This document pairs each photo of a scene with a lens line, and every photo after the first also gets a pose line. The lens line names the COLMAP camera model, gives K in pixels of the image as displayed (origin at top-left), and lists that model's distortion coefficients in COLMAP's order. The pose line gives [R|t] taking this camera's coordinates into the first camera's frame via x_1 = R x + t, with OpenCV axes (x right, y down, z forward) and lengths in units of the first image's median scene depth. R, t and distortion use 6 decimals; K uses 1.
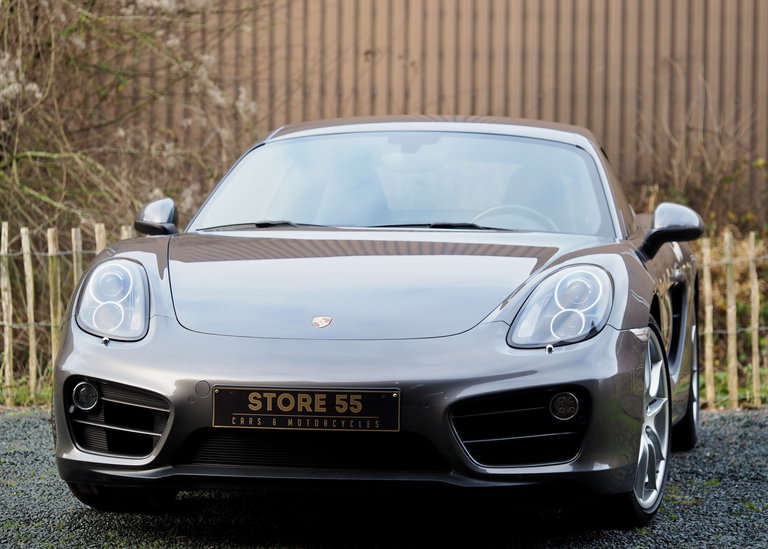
lens RADIAL K [[2676.5, 0, 372.0], [0, 2676.5, 274.2], [0, 0, 1]] dist [-0.071303, 2.243268]
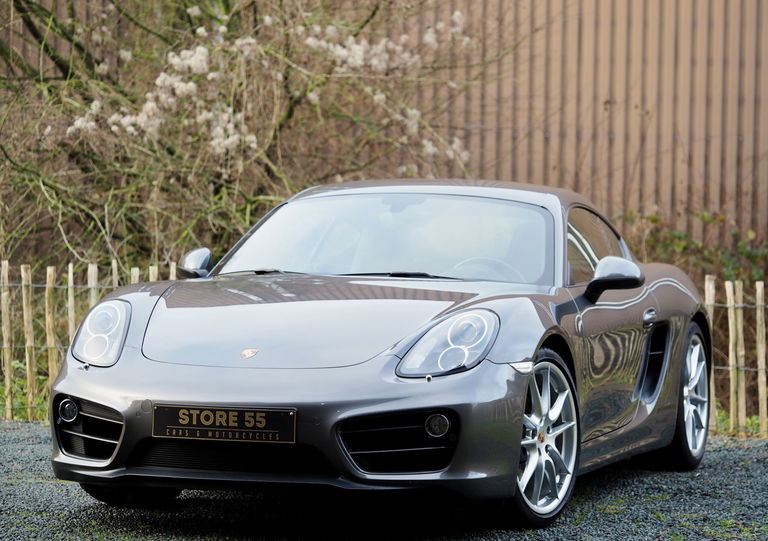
lens RADIAL K [[2673.0, 0, 384.0], [0, 2673.0, 270.5], [0, 0, 1]] dist [0.001393, 0.099076]
pose [[0.987634, 0.009069, -0.156514, 0.235534], [-0.011016, 0.999872, -0.011573, -0.006818], [0.156389, 0.013154, 0.987608, -0.205828]]
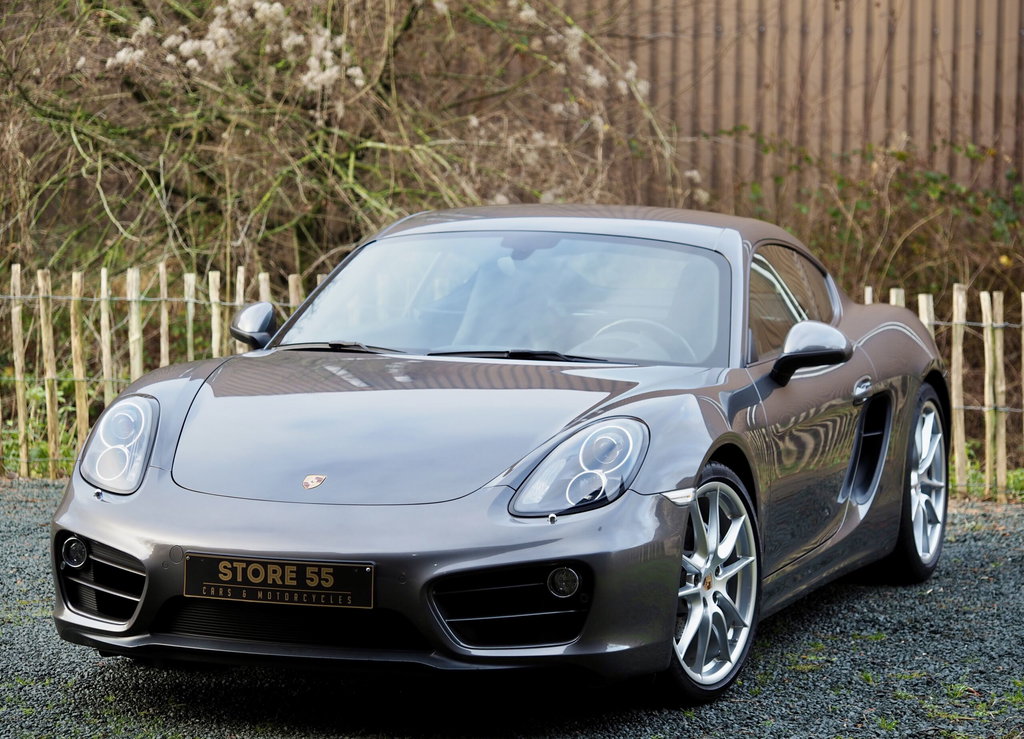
lens RADIAL K [[3560.9, 0, 512.0], [0, 3560.9, 369.5], [0, 0, 1]] dist [-0.003440, 0.656997]
pose [[0.985079, 0.017079, -0.171252, 0.258734], [-0.007893, 0.998500, 0.054181, -0.087989], [0.171921, -0.052021, 0.983736, -0.192051]]
